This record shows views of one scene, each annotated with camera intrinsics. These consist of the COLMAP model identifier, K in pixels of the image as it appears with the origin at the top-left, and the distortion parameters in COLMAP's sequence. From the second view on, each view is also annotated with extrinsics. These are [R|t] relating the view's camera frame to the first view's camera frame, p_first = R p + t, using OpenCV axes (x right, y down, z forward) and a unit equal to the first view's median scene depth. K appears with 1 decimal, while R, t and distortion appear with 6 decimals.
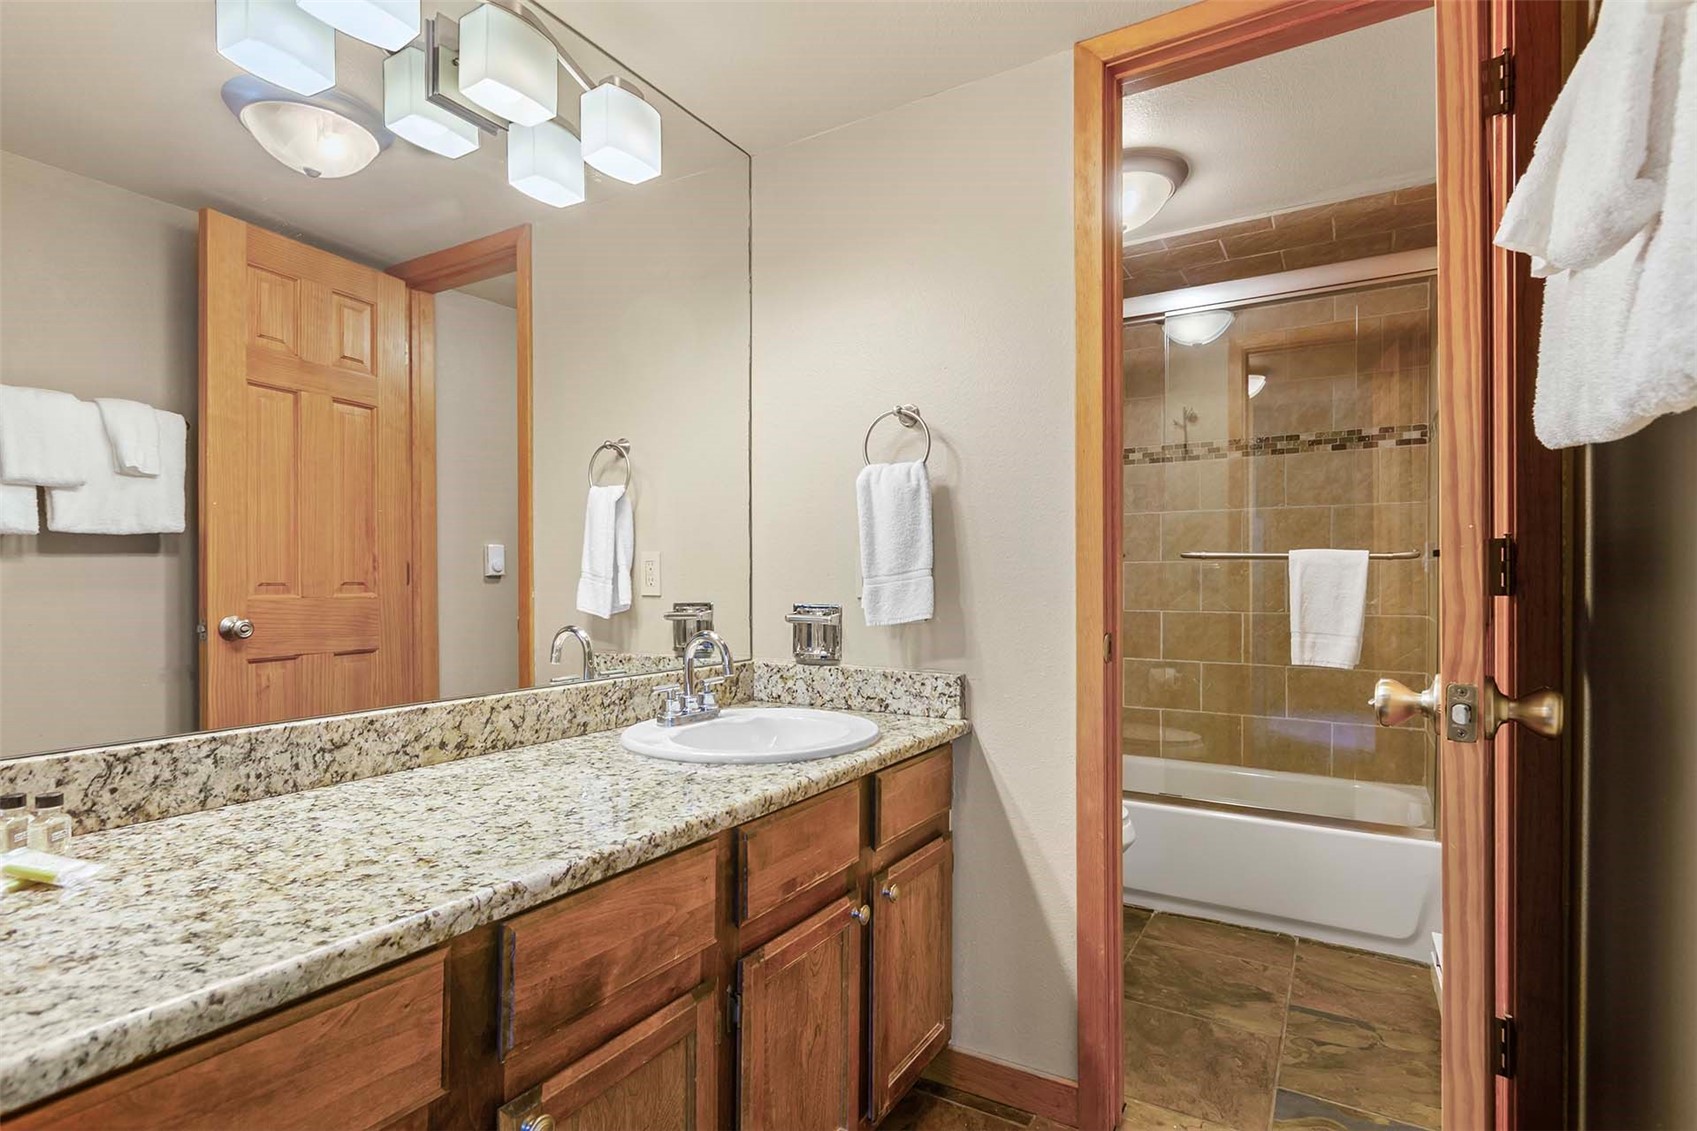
lens RADIAL K [[843.4, 0, 857.6], [0, 843.4, 583.7], [0, 0, 1]] dist [0.002778, 0.000260]
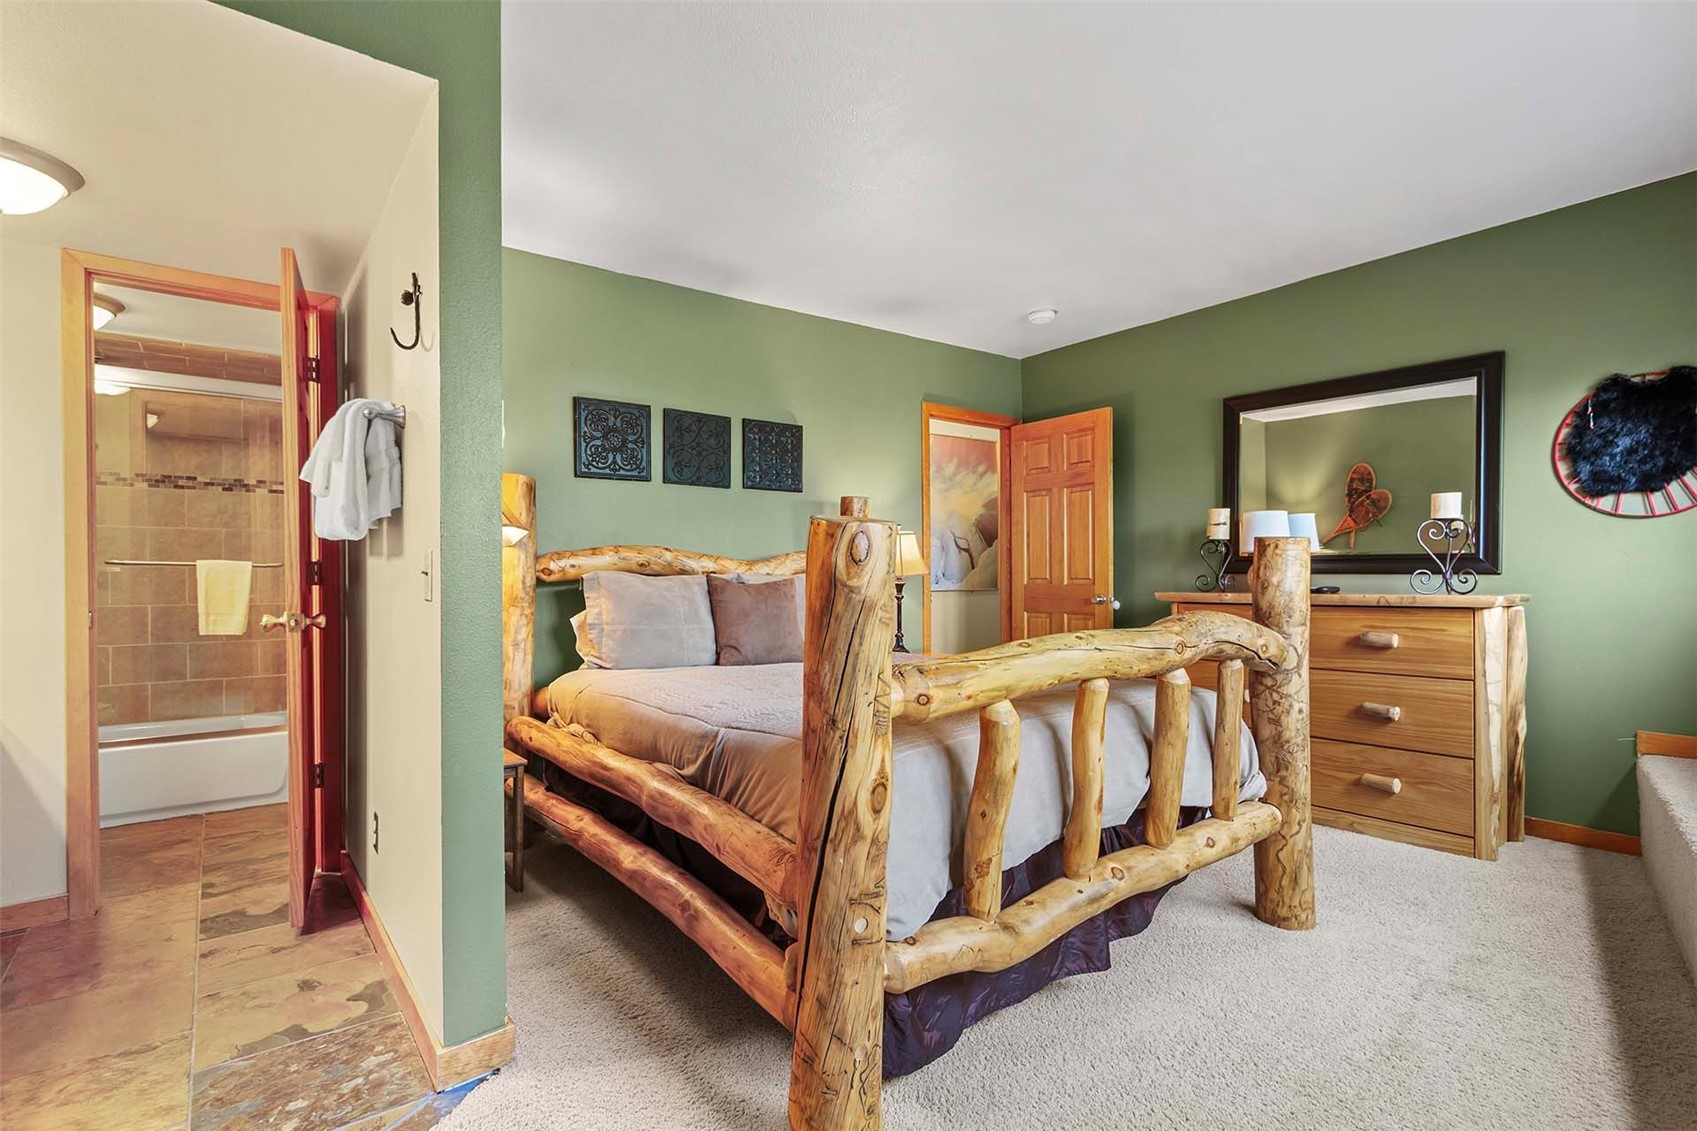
lens RADIAL K [[822.7, 0, 851.1], [0, 822.7, 587.3], [0, 0, 1]] dist [-0.000973, -0.000194]
pose [[0.376019, -0.006072, 0.926592, -0.350352], [0.006352, 0.999972, 0.003975, 0.008686], [-0.926590, 0.004391, 0.376047, -0.544784]]
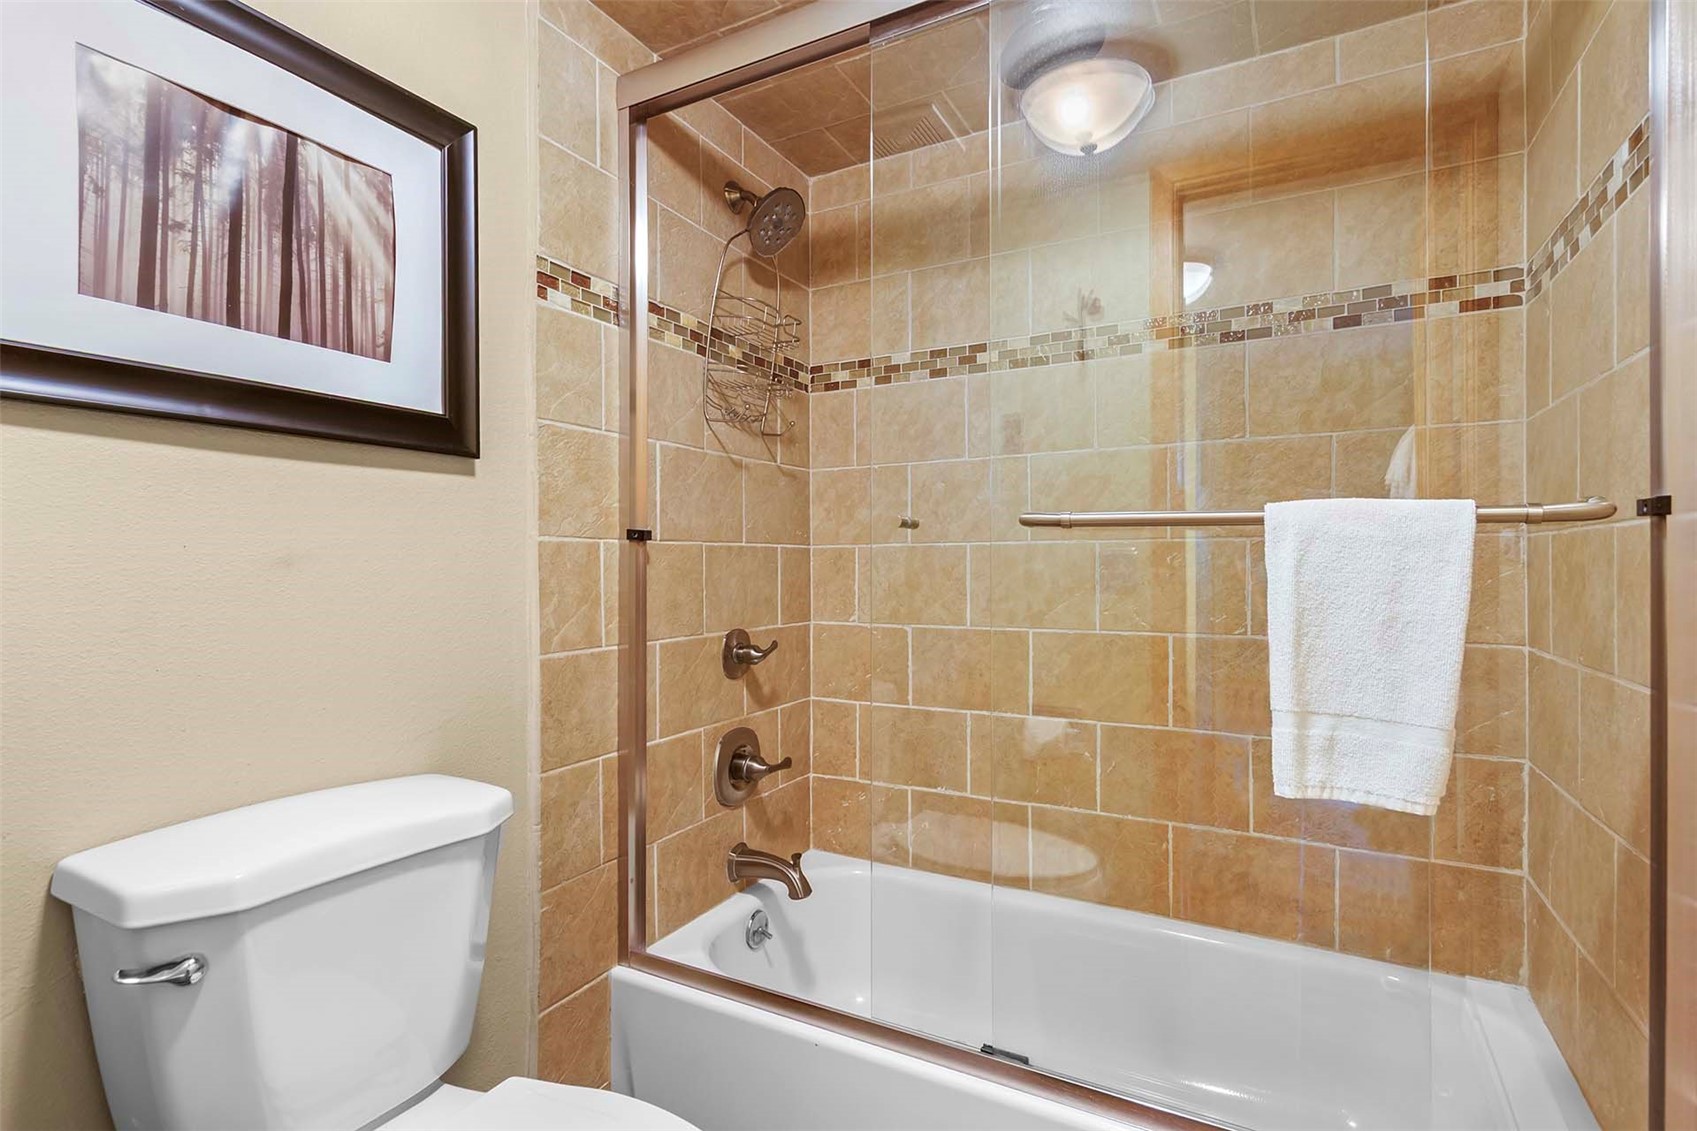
lens RADIAL K [[823.7, 0, 856.5], [0, 823.7, 567.2], [0, 0, 1]] dist [0.001360, -0.000076]
pose [[0.999280, -0.000999, 0.037918, 0.252053], [0.001353, 0.999956, -0.009308, -0.004861], [-0.037907, 0.009352, 0.999238, 0.513999]]
